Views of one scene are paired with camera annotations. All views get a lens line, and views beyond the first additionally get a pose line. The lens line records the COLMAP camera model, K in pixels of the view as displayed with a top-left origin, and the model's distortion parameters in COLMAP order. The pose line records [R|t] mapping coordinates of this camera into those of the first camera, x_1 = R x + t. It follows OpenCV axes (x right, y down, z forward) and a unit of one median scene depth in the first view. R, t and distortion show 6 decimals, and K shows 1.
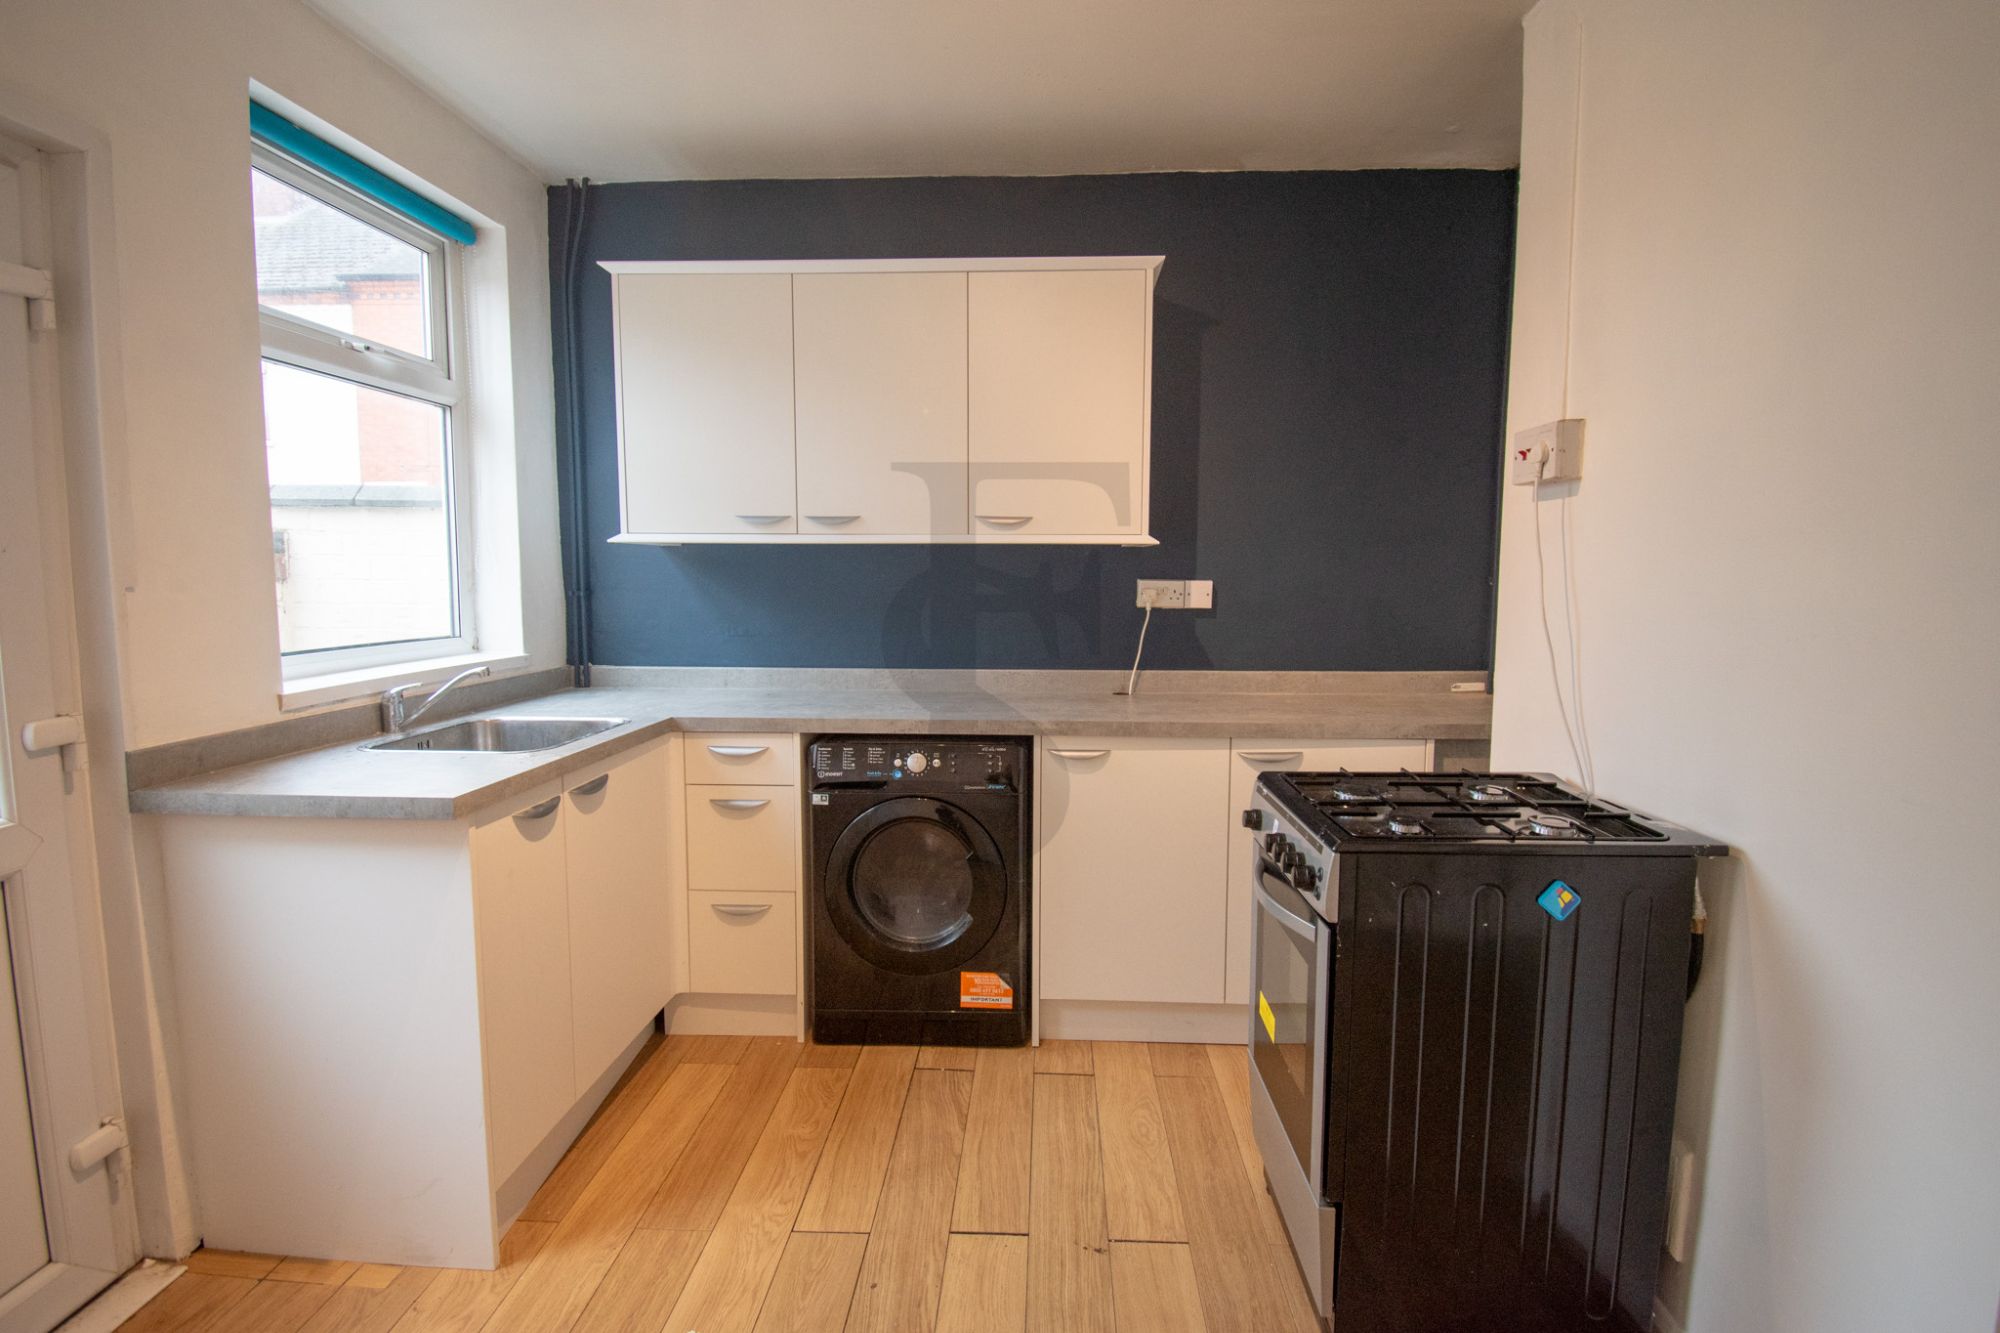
lens RADIAL K [[922.1, 0, 1071.8], [0, 922.1, 663.8], [0, 0, 1]] dist [-0.010214, -0.011955]
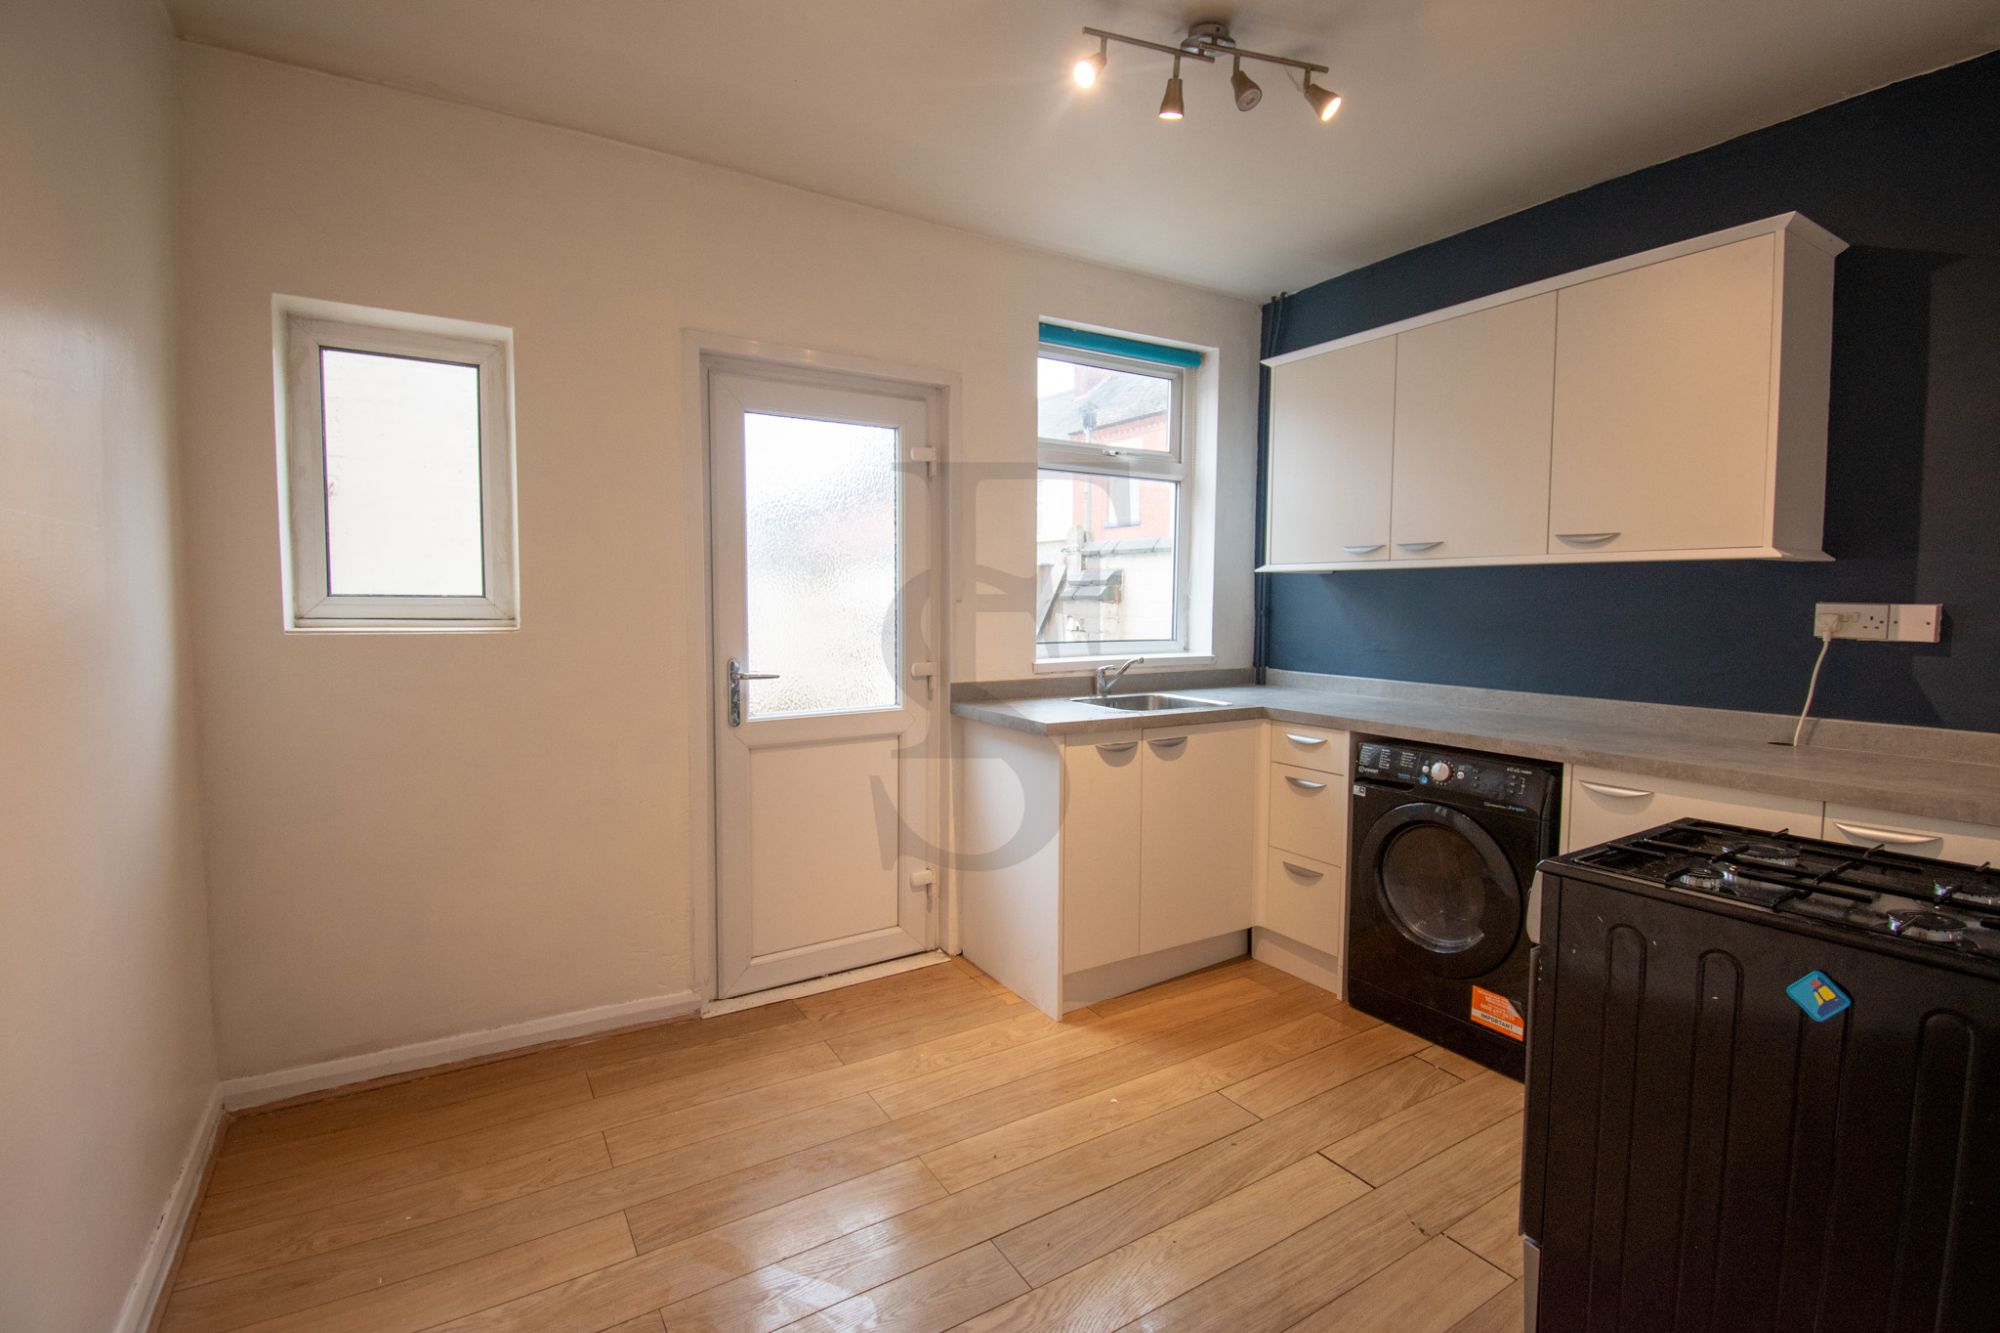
lens RADIAL K [[922.1, 0, 991.3], [0, 922.1, 659.9], [0, 0, 1]] dist [-0.010214, -0.011955]
pose [[0.533226, 0.052346, -0.844352, 0.440755], [-0.084439, 0.996393, 0.008447, 0.013820], [0.841748, 0.066792, 0.535723, -0.015299]]
